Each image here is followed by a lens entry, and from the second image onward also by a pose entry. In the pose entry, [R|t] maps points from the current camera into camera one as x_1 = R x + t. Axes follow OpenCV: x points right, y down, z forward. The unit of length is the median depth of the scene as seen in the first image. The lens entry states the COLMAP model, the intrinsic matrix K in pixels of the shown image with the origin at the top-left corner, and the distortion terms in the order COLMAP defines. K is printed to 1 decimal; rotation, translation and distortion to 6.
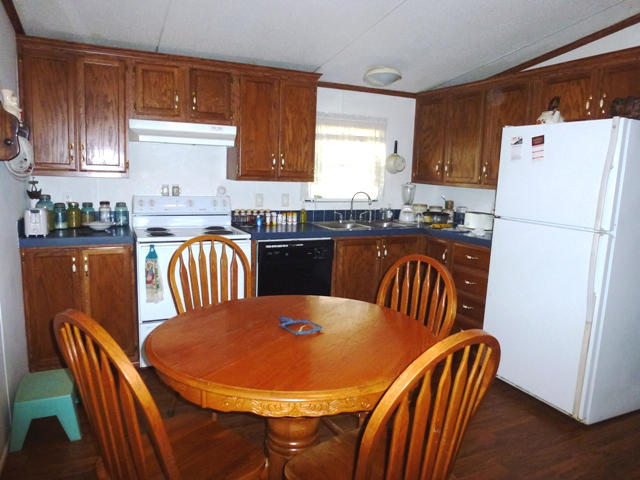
lens RADIAL K [[480.6, 0, 320.0], [0, 480.6, 240.0], [0, 0, 1]] dist [0.000220, 0.000345]
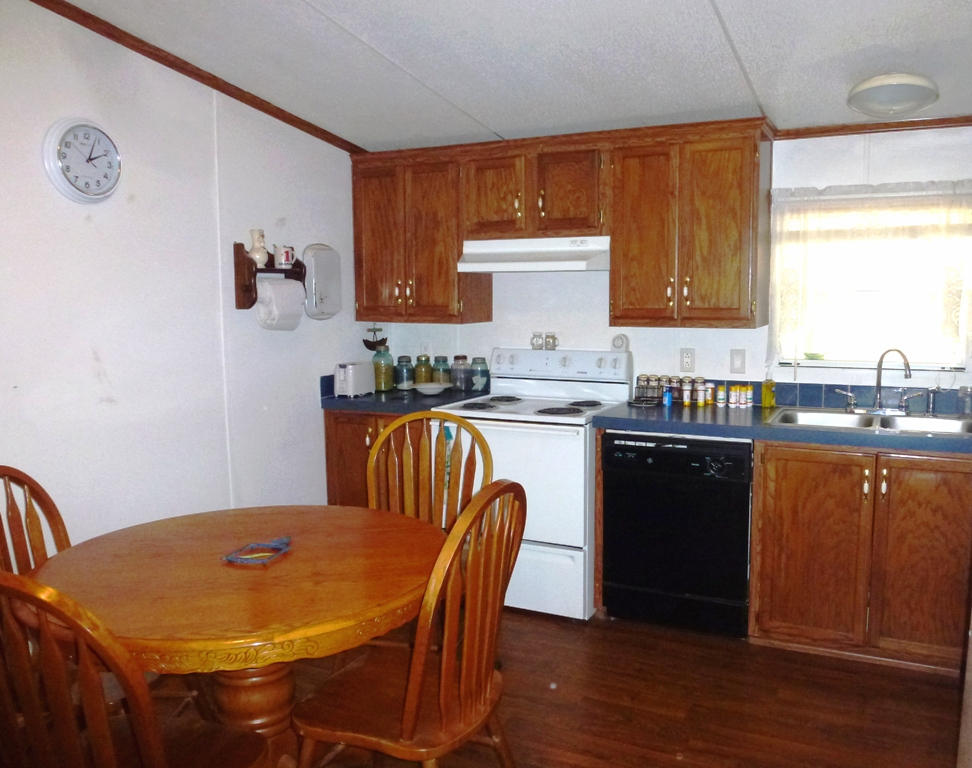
lens RADIAL K [[813.1, 0, 486.0], [0, 813.1, 384.0], [0, 0, 1]] dist [-0.002180, -0.001432]
pose [[0.631013, 0.053356, -0.773935, 0.508508], [-0.083146, 0.996537, 0.000911, -0.040801], [0.771304, 0.063775, 0.633264, 0.251237]]
